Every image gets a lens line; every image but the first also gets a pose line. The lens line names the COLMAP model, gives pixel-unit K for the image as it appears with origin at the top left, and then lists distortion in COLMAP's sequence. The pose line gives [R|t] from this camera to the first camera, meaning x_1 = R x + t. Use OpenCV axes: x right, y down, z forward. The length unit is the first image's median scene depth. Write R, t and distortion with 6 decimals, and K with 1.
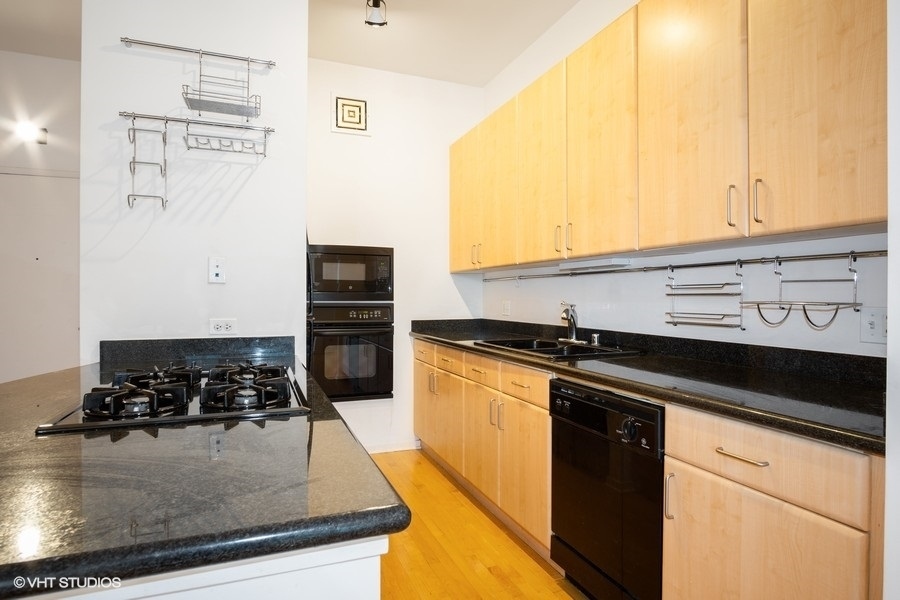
lens RADIAL K [[489.6, 0, 447.3], [0, 489.6, 289.0], [0, 0, 1]] dist [0.006632, 0.001794]
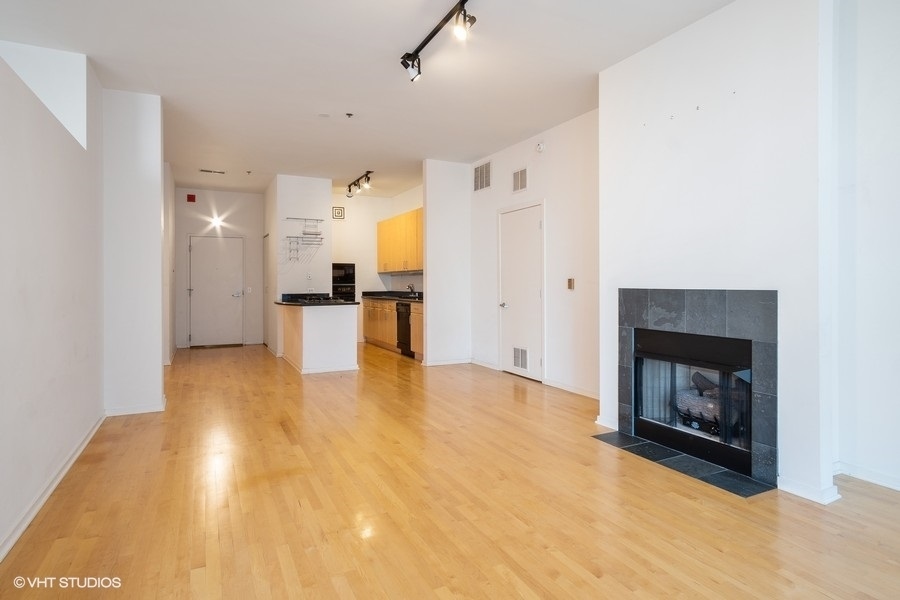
lens RADIAL K [[489.6, 0, 447.3], [0, 489.6, 289.0], [0, 0, 1]] dist [0.006632, 0.001794]
pose [[0.995929, -0.007386, 0.089837, 0.187019], [0.004585, 0.999498, 0.031343, -0.037731], [-0.090023, -0.030804, 0.995463, -2.136976]]
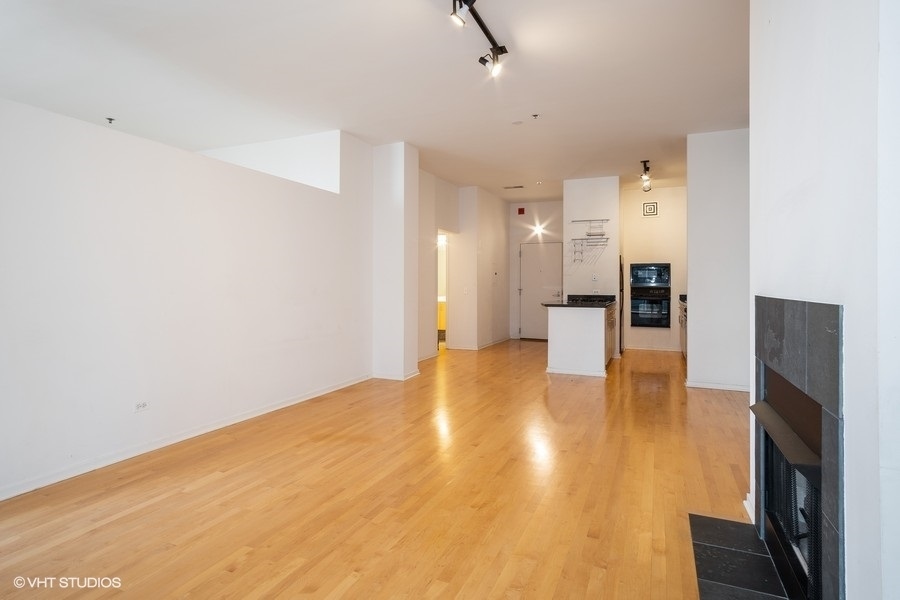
lens RADIAL K [[481.8, 0, 448.7], [0, 481.8, 285.1], [0, 0, 1]] dist [0.004748, 0.000989]
pose [[0.708952, 0.002828, -0.705251, 0.999902], [0.009864, 0.999854, 0.013925, -0.030168], [0.705188, -0.016828, 0.708821, -1.790878]]
